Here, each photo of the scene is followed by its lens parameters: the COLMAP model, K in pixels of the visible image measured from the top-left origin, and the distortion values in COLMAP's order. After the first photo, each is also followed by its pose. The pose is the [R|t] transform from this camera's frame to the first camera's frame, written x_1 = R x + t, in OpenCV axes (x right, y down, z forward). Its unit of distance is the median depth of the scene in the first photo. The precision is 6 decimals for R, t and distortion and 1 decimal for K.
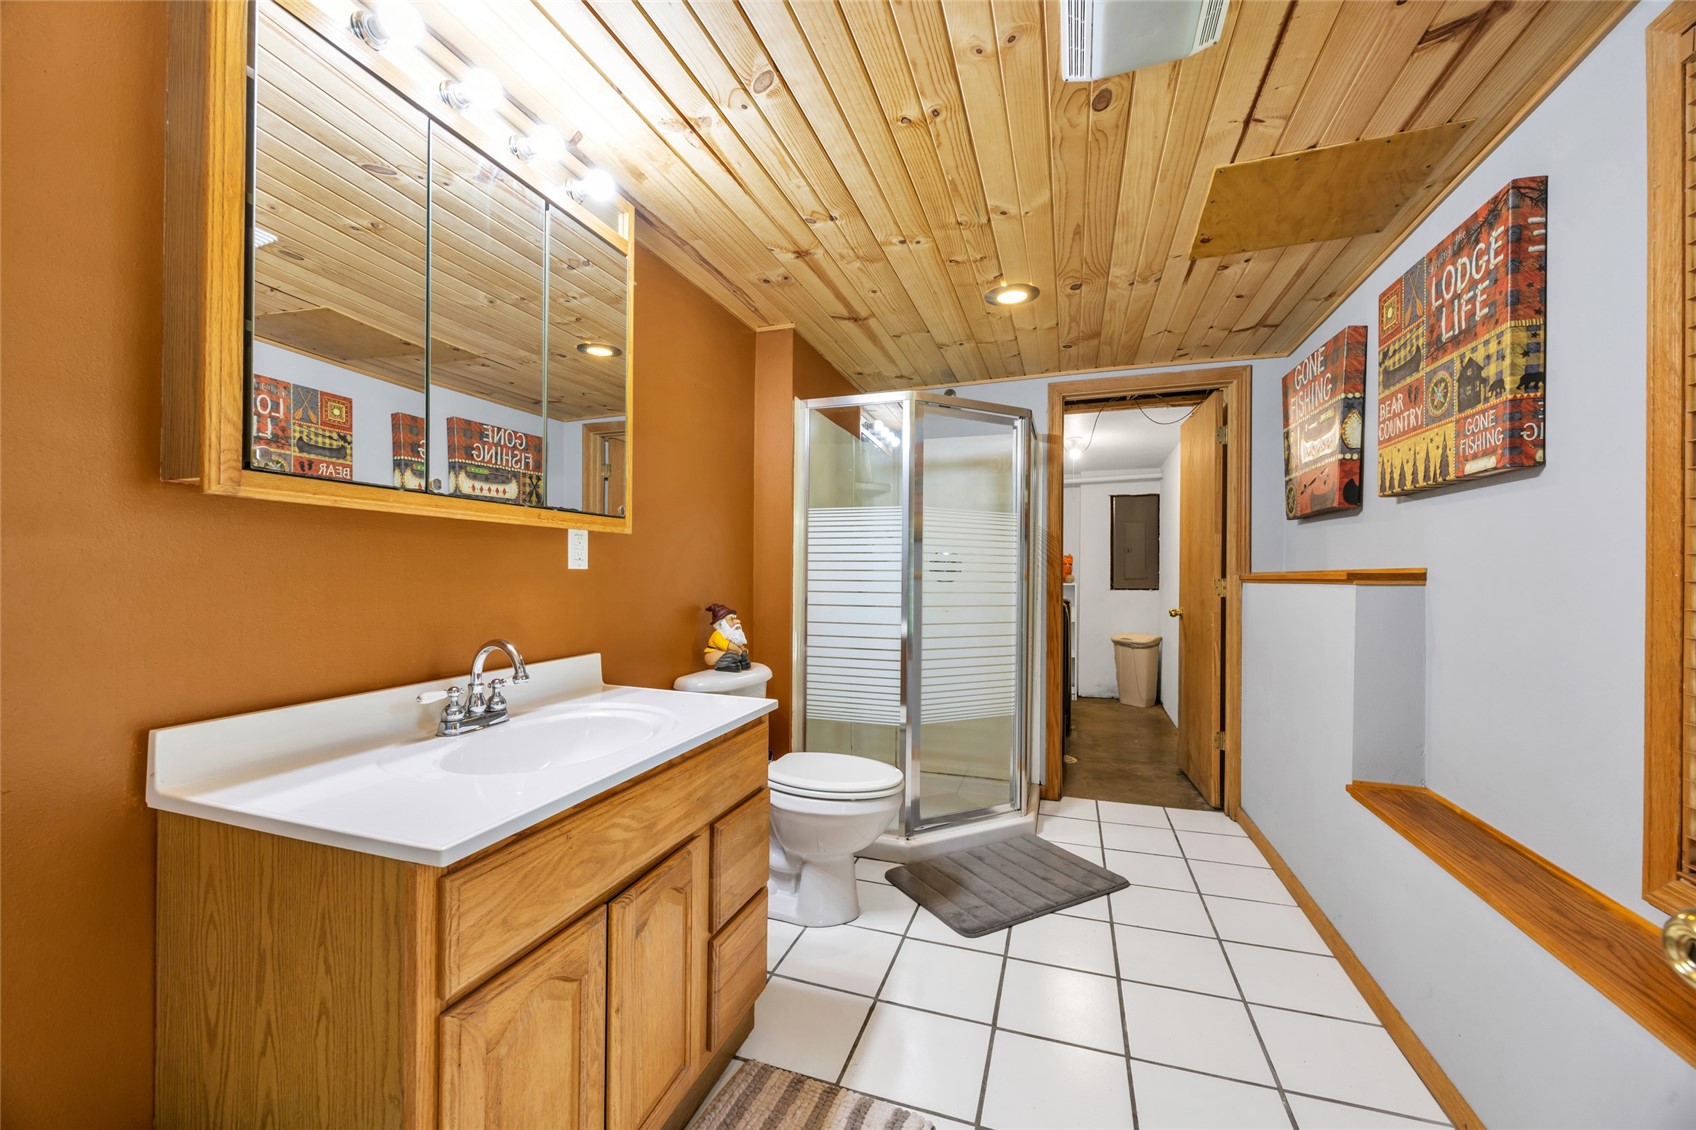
lens RADIAL K [[656.4, 0, 850.6], [0, 656.4, 570.2], [0, 0, 1]] dist [-0.002123, 0.000235]
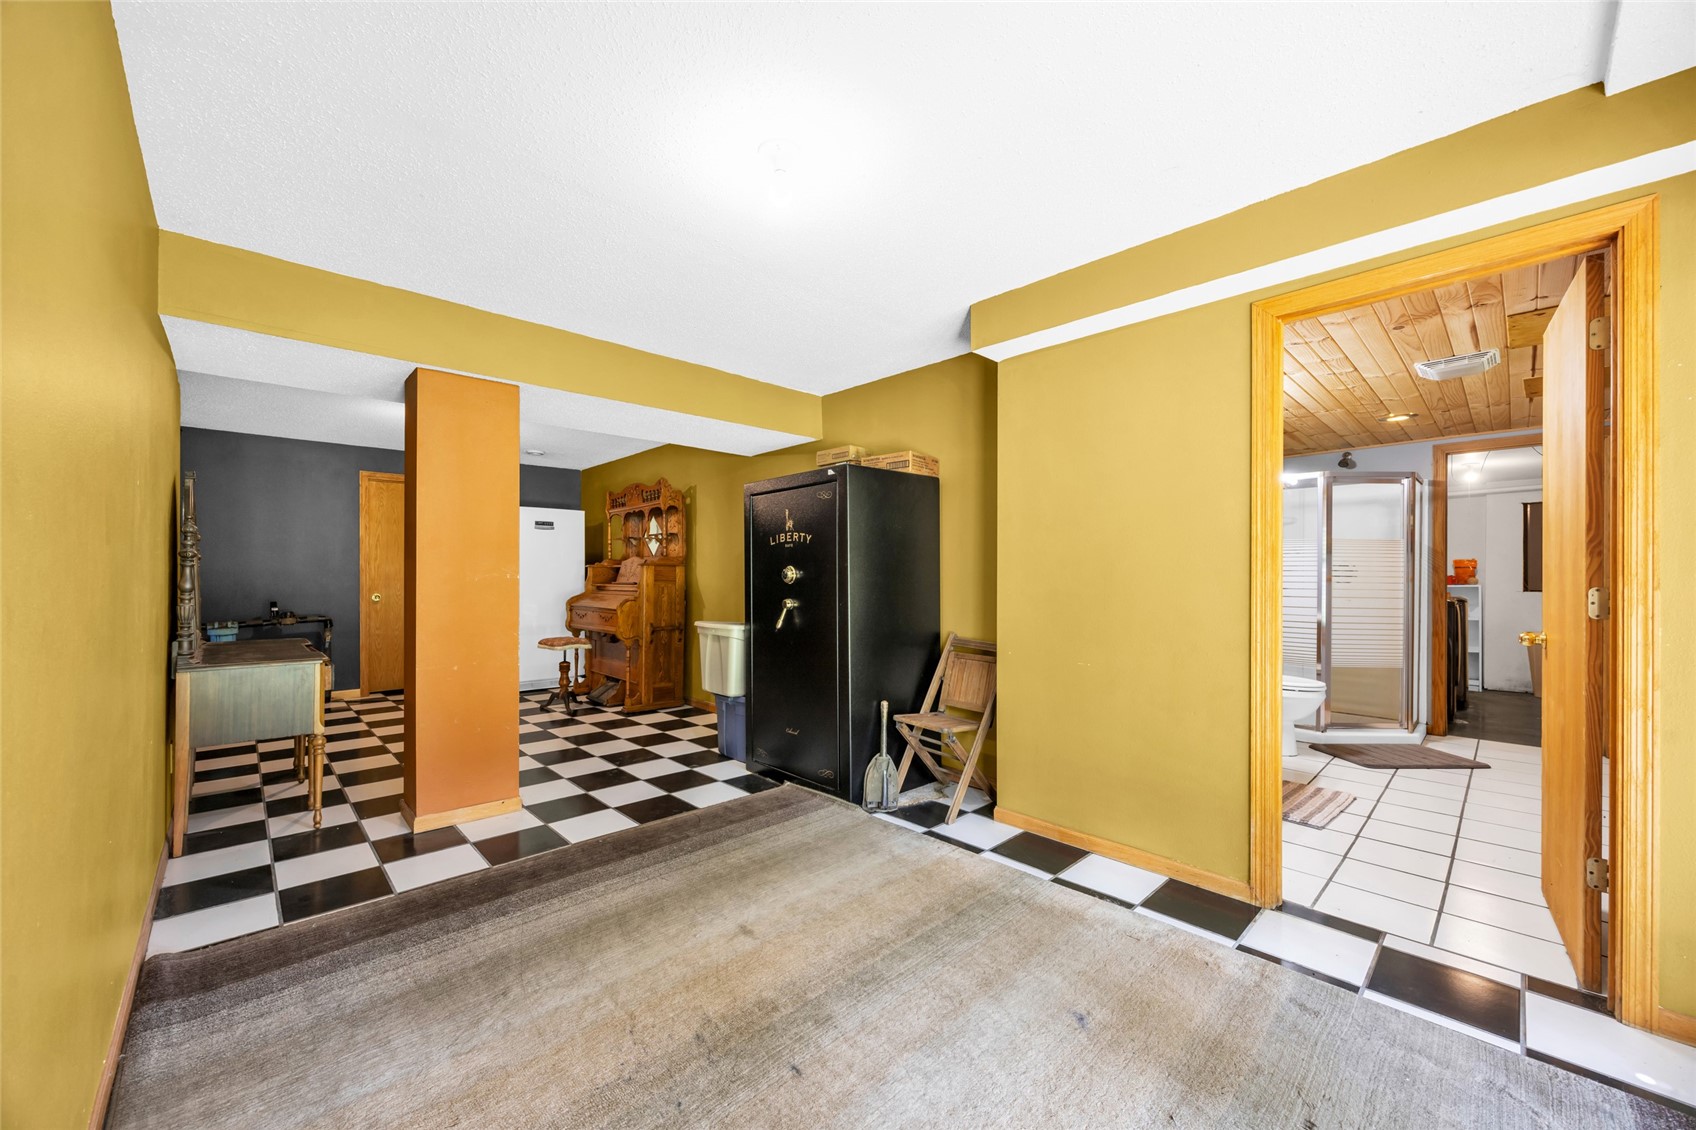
lens RADIAL K [[656.4, 0, 837.9], [0, 656.4, 566.3], [0, 0, 1]] dist [-0.002123, 0.000235]
pose [[0.886889, -0.002257, -0.461978, -0.199861], [0.000328, 0.999991, -0.004256, -0.013688], [0.461983, 0.003623, 0.886881, -0.911891]]
